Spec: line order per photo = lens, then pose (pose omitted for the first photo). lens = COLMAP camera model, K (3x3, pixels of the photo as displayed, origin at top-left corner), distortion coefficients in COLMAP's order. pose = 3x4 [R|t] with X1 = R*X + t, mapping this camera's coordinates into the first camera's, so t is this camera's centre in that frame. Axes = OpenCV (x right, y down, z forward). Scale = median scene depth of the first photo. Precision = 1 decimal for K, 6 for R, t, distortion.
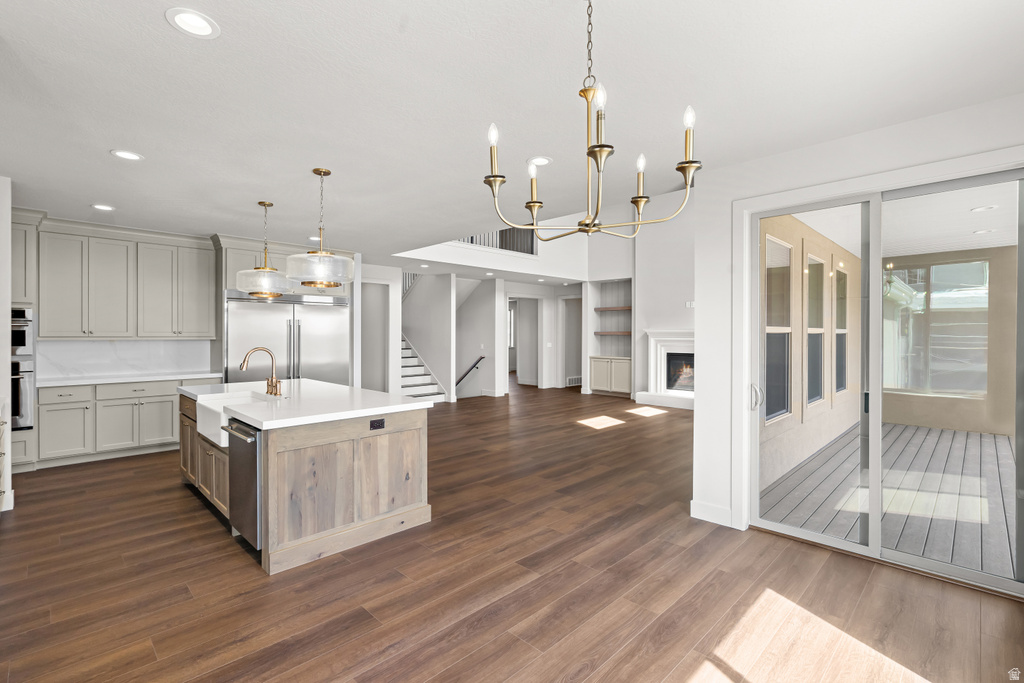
lens RADIAL K [[463.6, 0, 512.3], [0, 463.6, 337.0], [0, 0, 1]] dist [-0.001242, 0.001306]
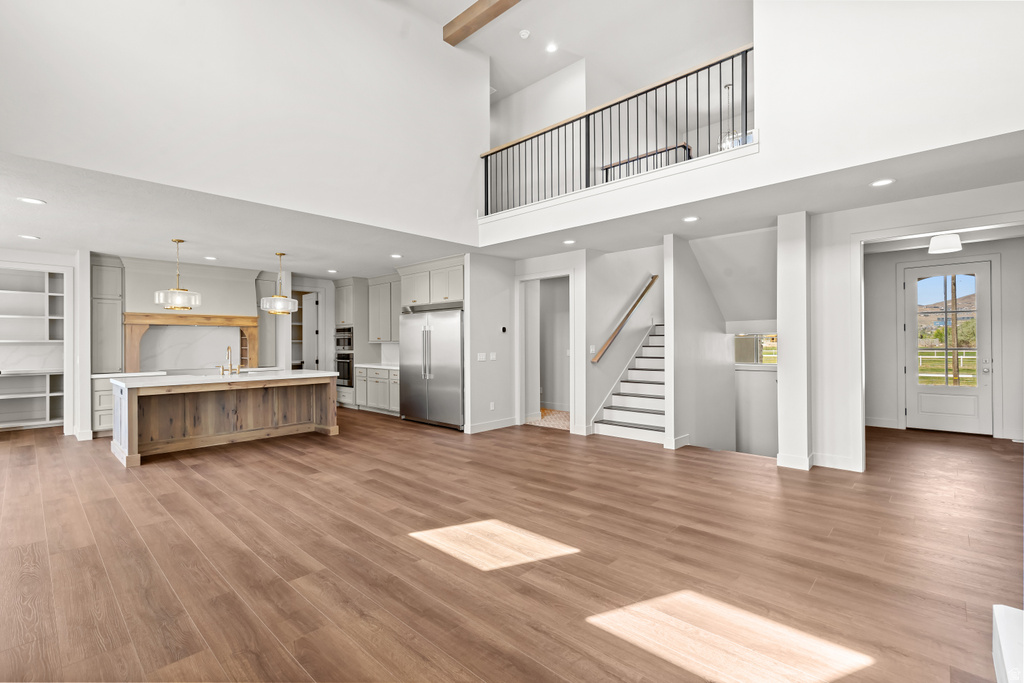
lens RADIAL K [[463.6, 0, 502.2], [0, 463.6, 334.9], [0, 0, 1]] dist [-0.001242, 0.001306]
pose [[0.027312, -0.015891, -0.999501, 0.998108], [-0.001618, 0.999872, -0.015941, 0.002880], [0.999626, 0.002053, 0.027283, 1.630572]]
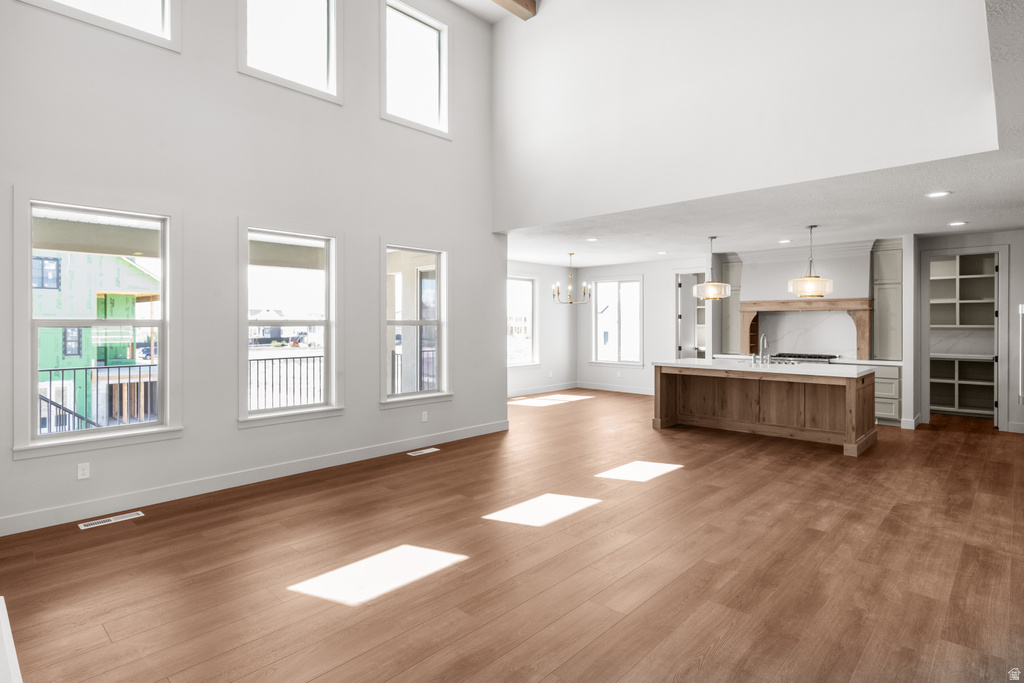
lens RADIAL K [[529.0, 0, 511.0], [0, 529.0, 320.7], [0, 0, 1]] dist [0.012536, 0.000494]
pose [[-0.999673, -0.001411, -0.025529, 0.340394], [-0.001348, 0.999996, -0.002486, -0.016667], [0.025533, -0.002450, -0.999671, 2.365408]]
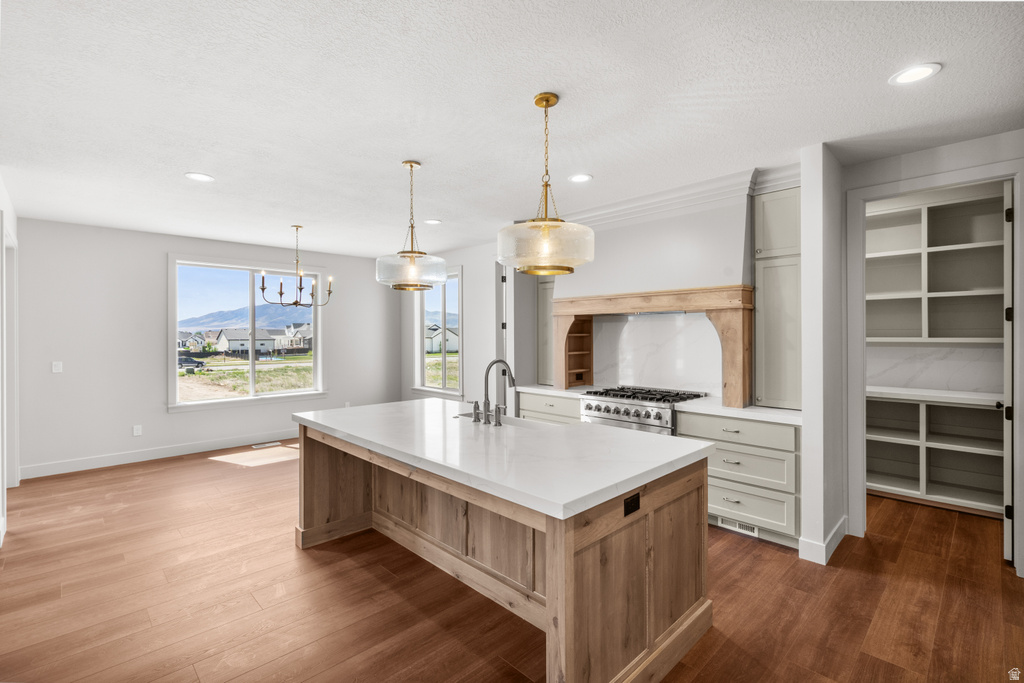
lens RADIAL K [[463.6, 0, 502.6], [0, 463.6, 331.2], [0, 0, 1]] dist [-0.001242, 0.001306]
pose [[-0.999656, 0.003522, 0.025982, -0.461321], [0.003421, 0.999987, -0.003910, -0.018812], [-0.025995, -0.003820, -0.999655, 1.473225]]
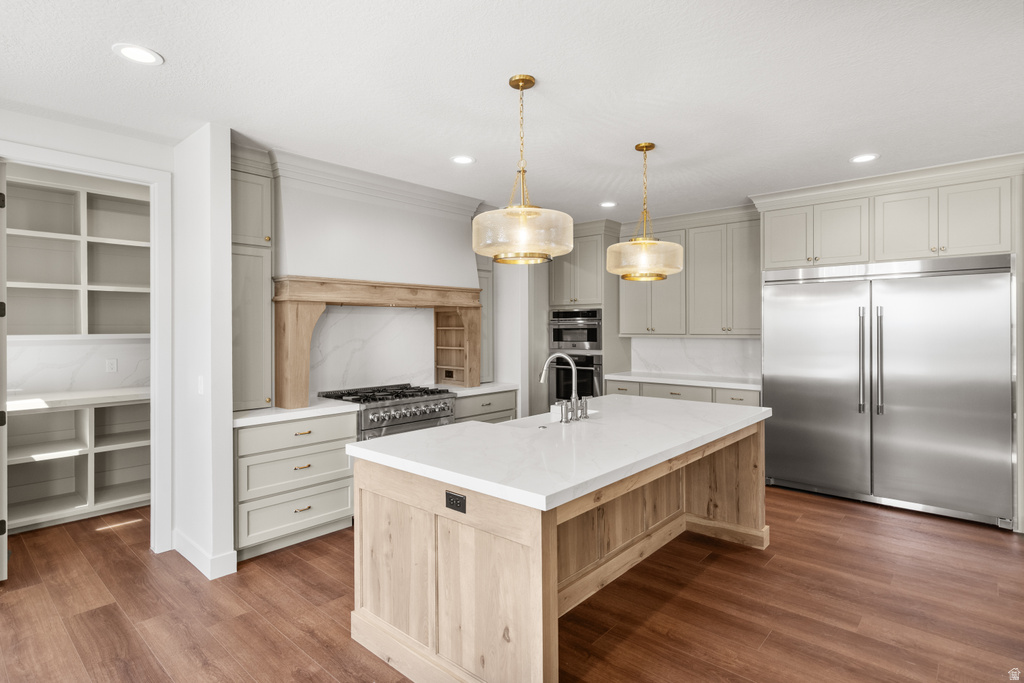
lens RADIAL K [[529.0, 0, 502.8], [0, 529.0, 326.6], [0, 0, 1]] dist [0.012536, 0.000494]
pose [[0.044000, -0.002234, -0.999029, 0.248780], [-0.000762, 0.999997, -0.002270, -0.015674], [0.999031, 0.000861, 0.043998, 0.728894]]
